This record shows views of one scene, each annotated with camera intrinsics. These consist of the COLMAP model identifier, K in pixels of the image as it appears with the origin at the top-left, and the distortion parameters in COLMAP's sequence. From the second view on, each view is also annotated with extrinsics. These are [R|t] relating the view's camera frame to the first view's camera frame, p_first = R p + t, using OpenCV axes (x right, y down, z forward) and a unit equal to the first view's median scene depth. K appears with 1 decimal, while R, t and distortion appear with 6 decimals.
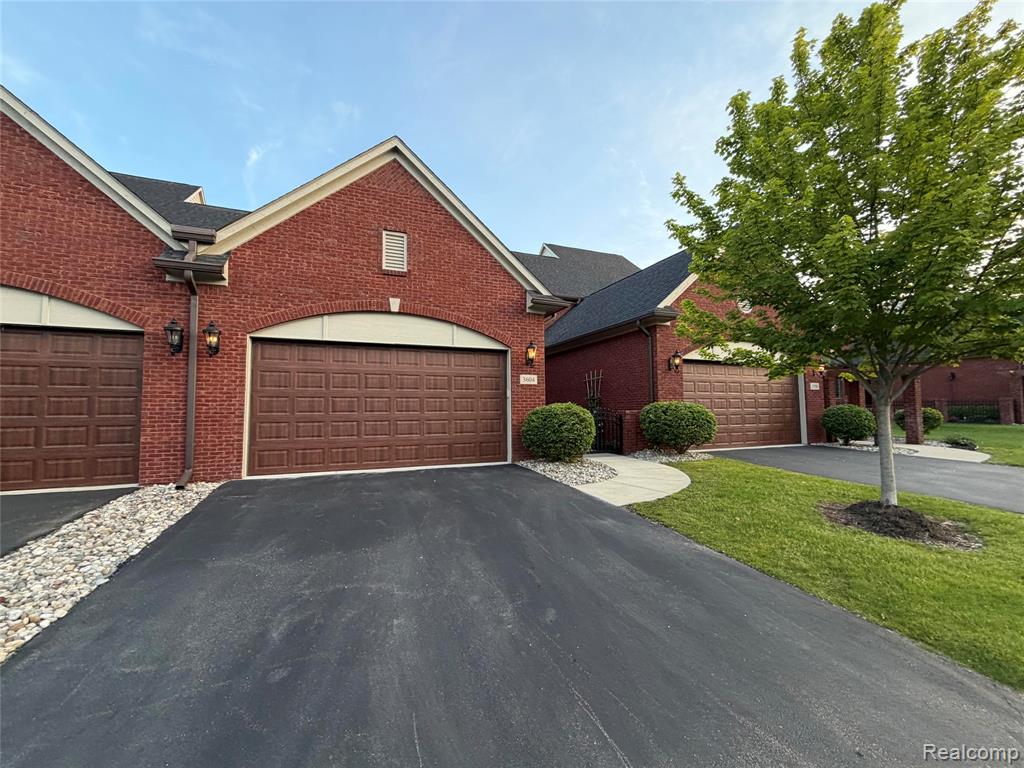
lens RADIAL K [[408.6, 0, 511.6], [0, 408.6, 384.8], [0, 0, 1]] dist [-0.002010, -0.000175]
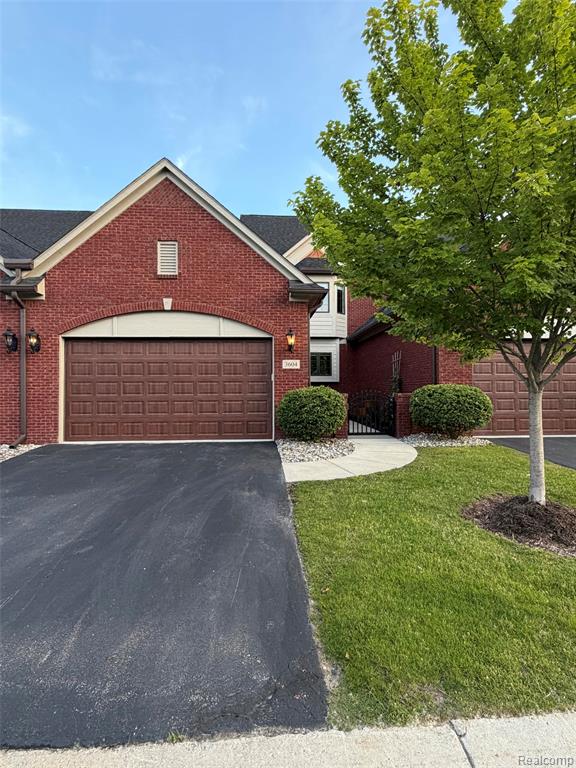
lens RADIAL K [[402.9, 0, 286.8], [0, 402.9, 383.3], [0, 0, 1]] dist [-0.002594, 0.002087]
pose [[0.950110, -0.001361, -0.311912, 0.412114], [0.017494, 0.998649, 0.048931, -0.017047], [0.311424, -0.051946, 0.948850, -0.015506]]
